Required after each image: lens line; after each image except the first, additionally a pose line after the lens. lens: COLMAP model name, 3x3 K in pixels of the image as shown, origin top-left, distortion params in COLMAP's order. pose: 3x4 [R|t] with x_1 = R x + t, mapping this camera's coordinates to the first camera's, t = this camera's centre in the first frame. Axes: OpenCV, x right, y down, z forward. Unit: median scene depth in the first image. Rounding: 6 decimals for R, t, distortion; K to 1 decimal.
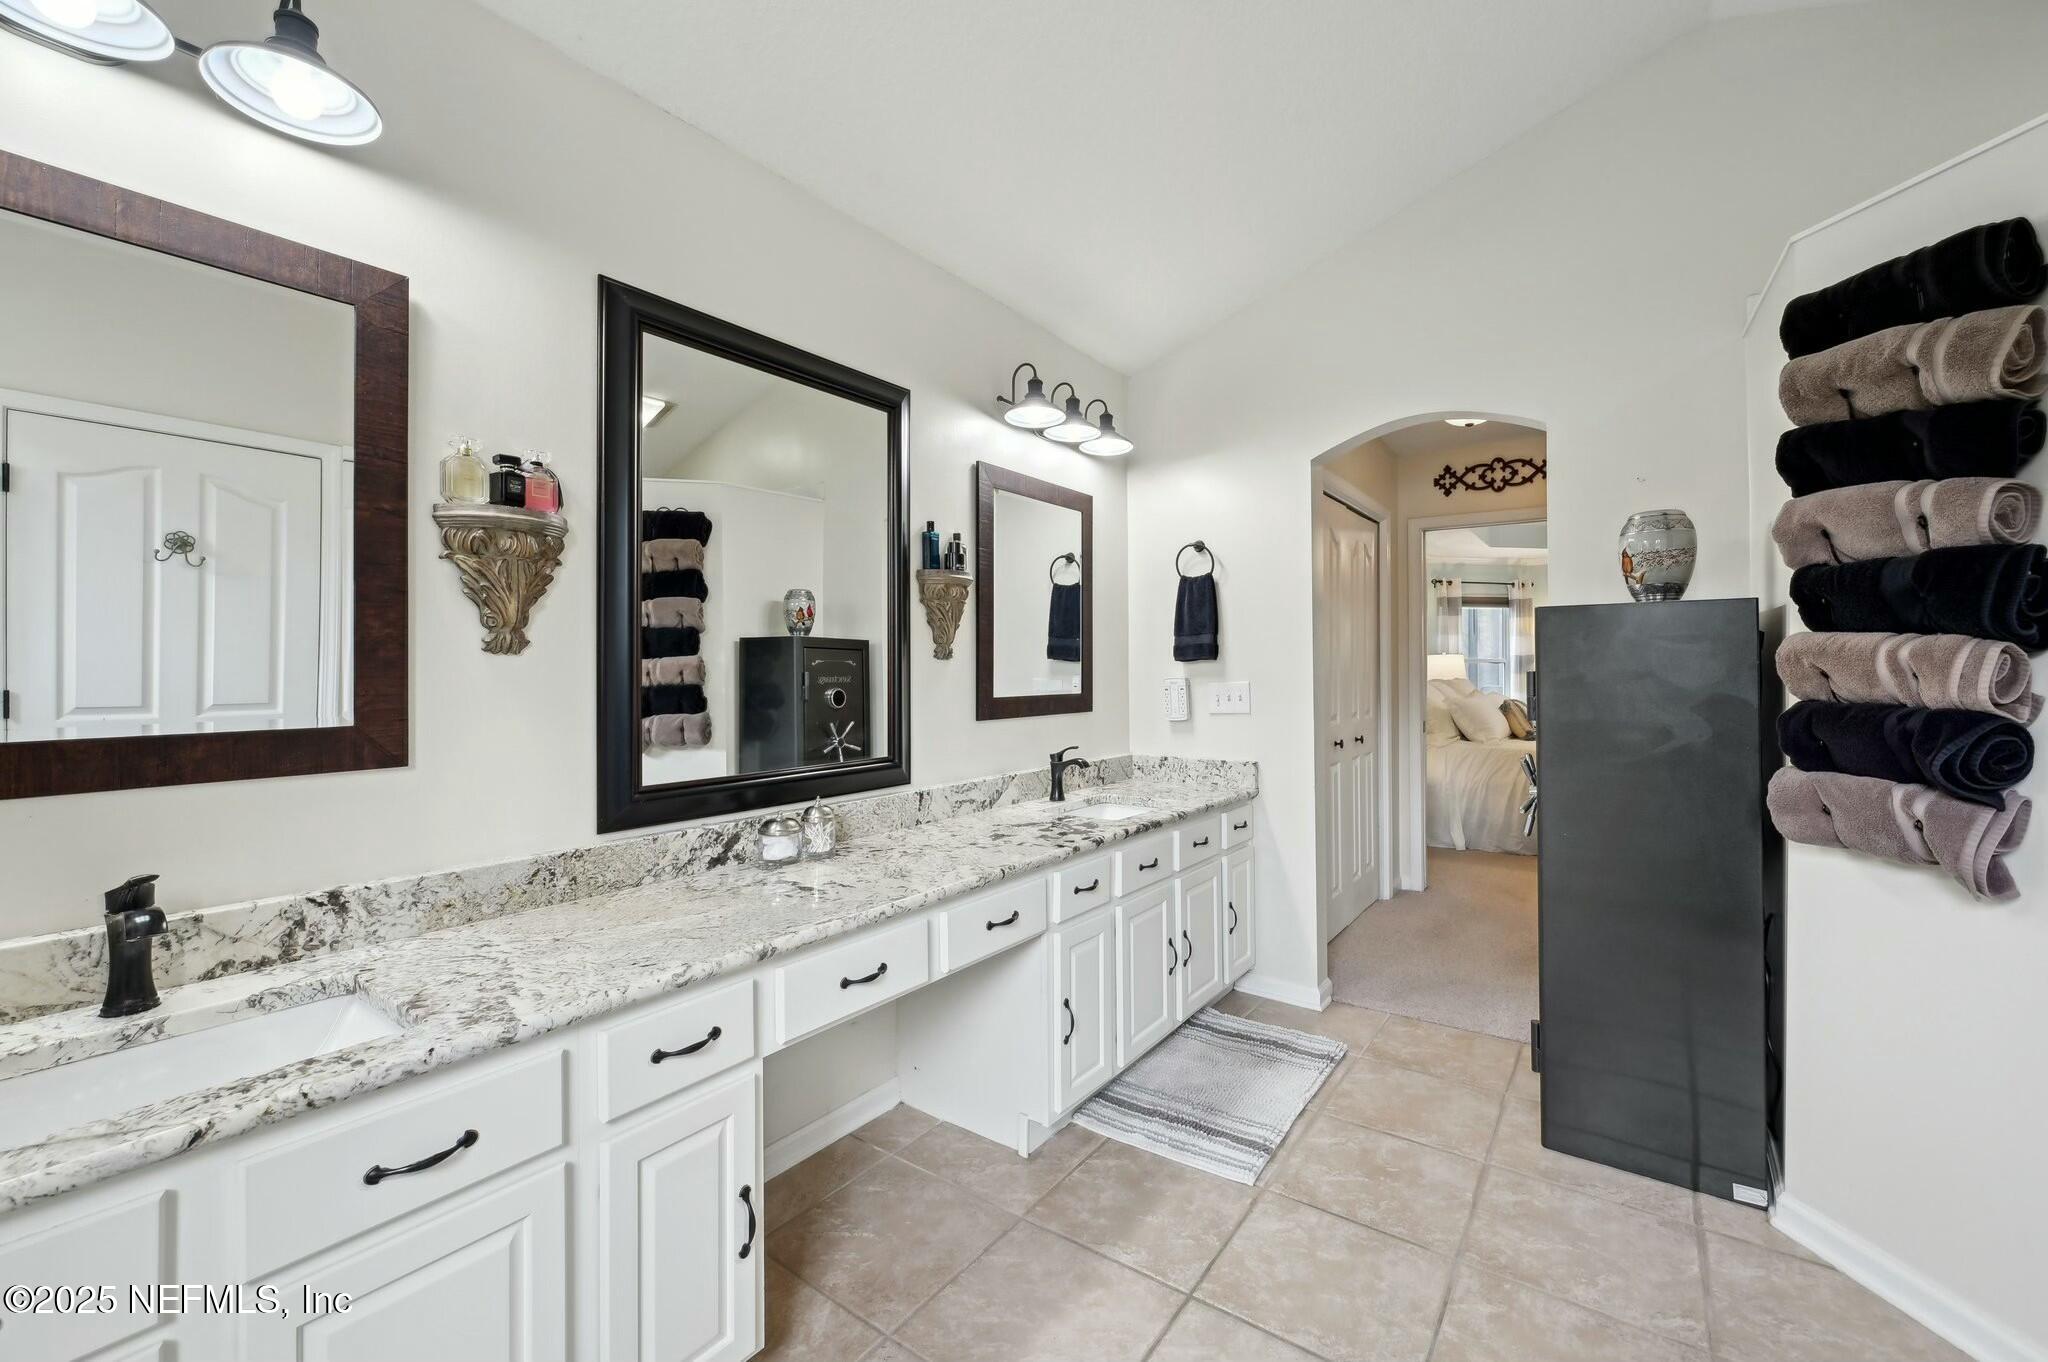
lens RADIAL K [[821.4, 0, 1037.7], [0, 821.4, 661.7], [0, 0, 1]] dist [0.000473, -0.000919]
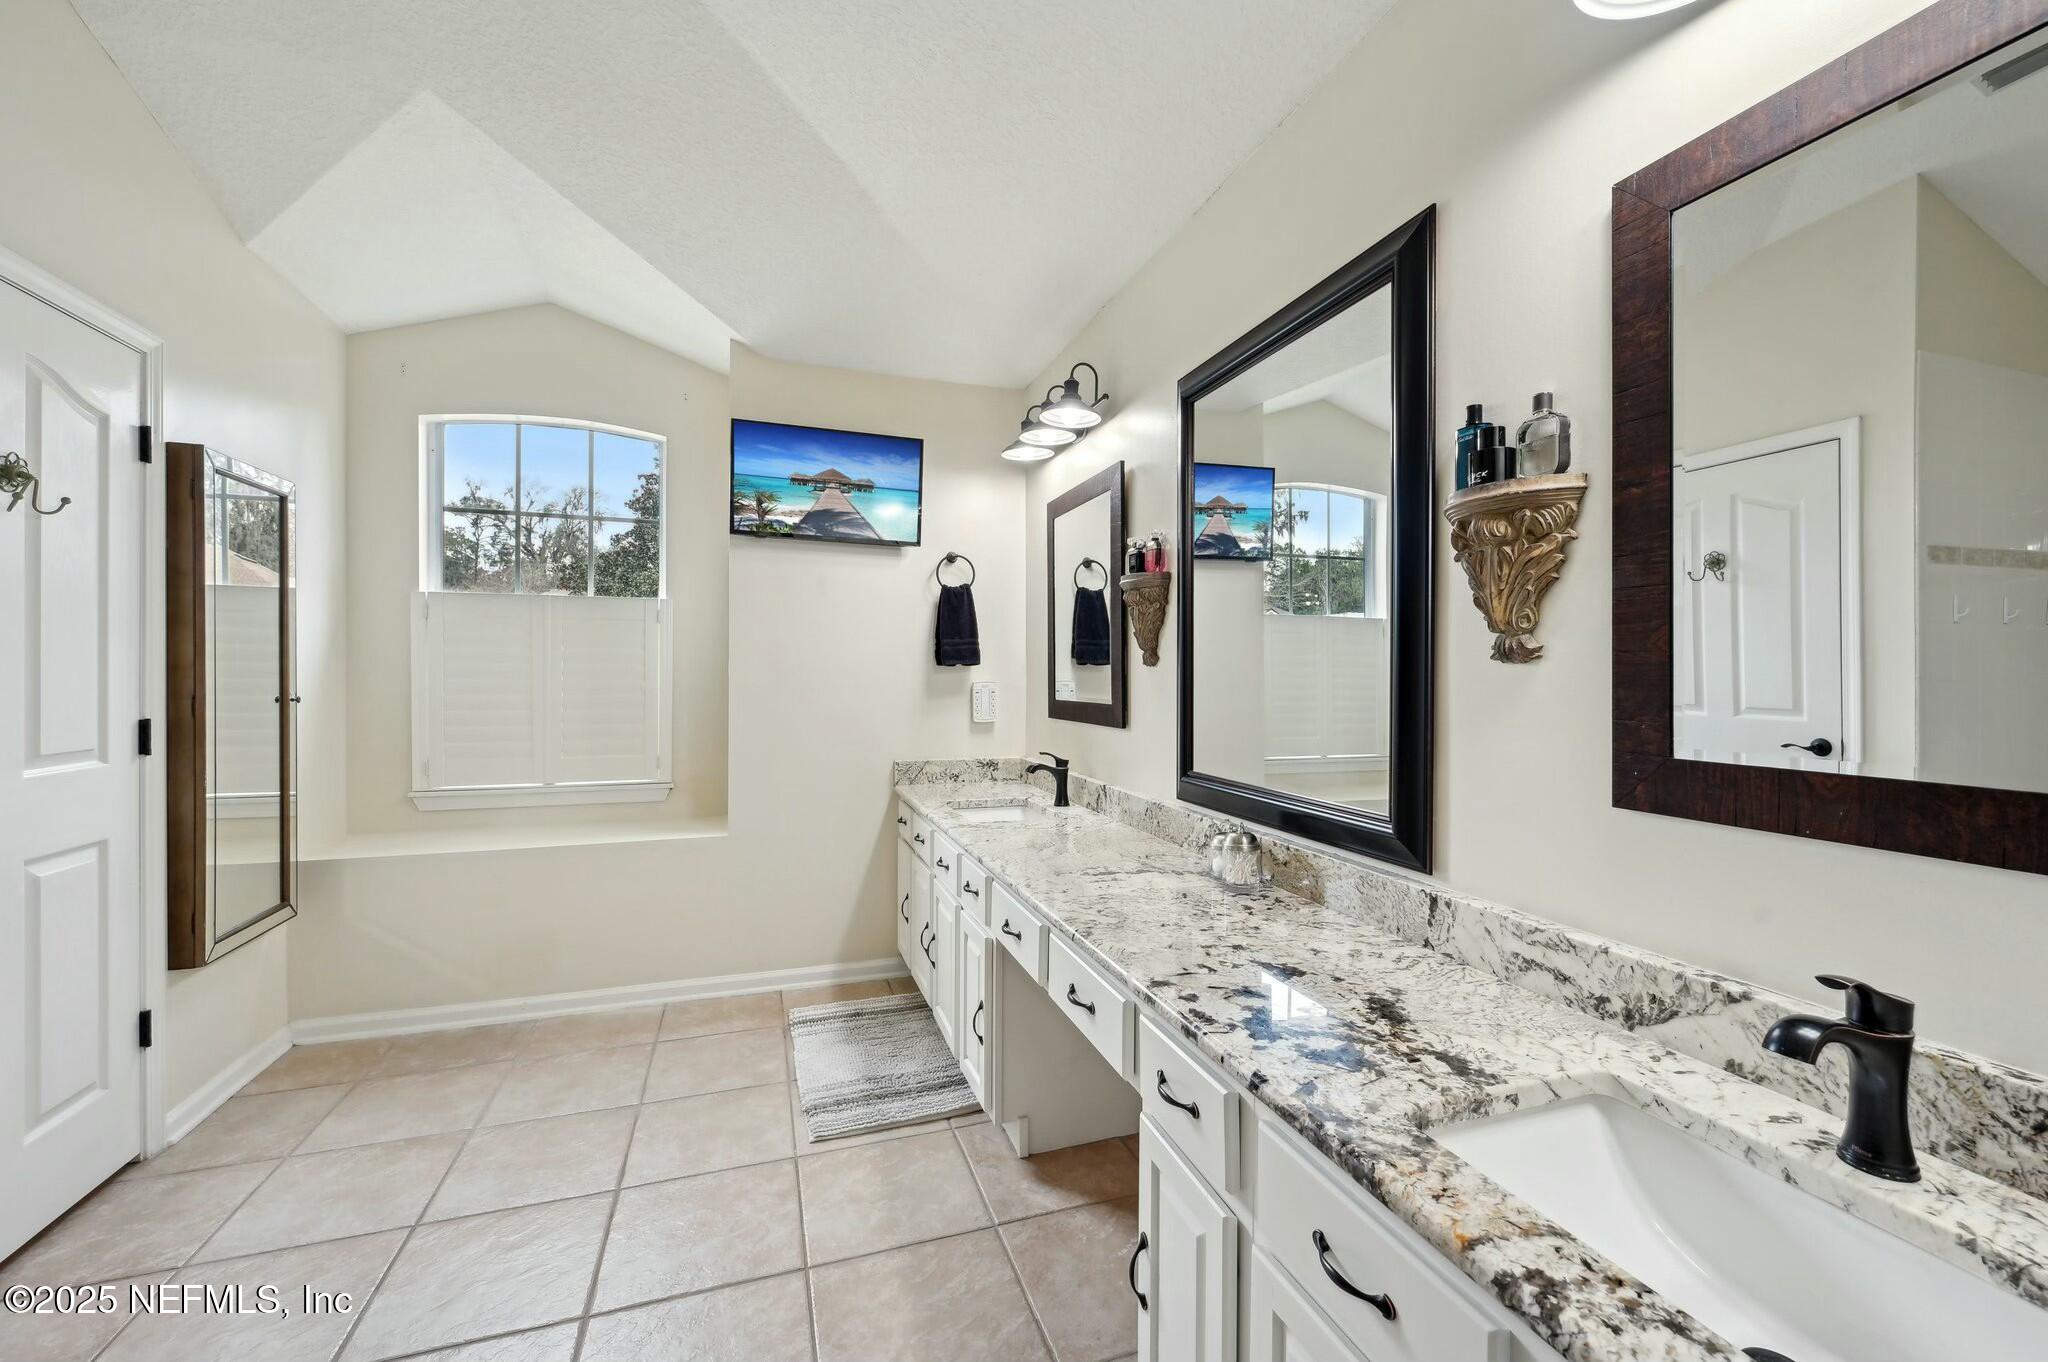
lens RADIAL K [[821.4, 0, 1038.2], [0, 821.4, 679.7], [0, 0, 1]] dist [0.000473, -0.000919]
pose [[-0.577772, 0.007637, -0.816162, 0.453444], [0.006954, 0.999966, 0.004435, 0.003376], [0.816169, -0.003113, -0.577806, 1.032127]]
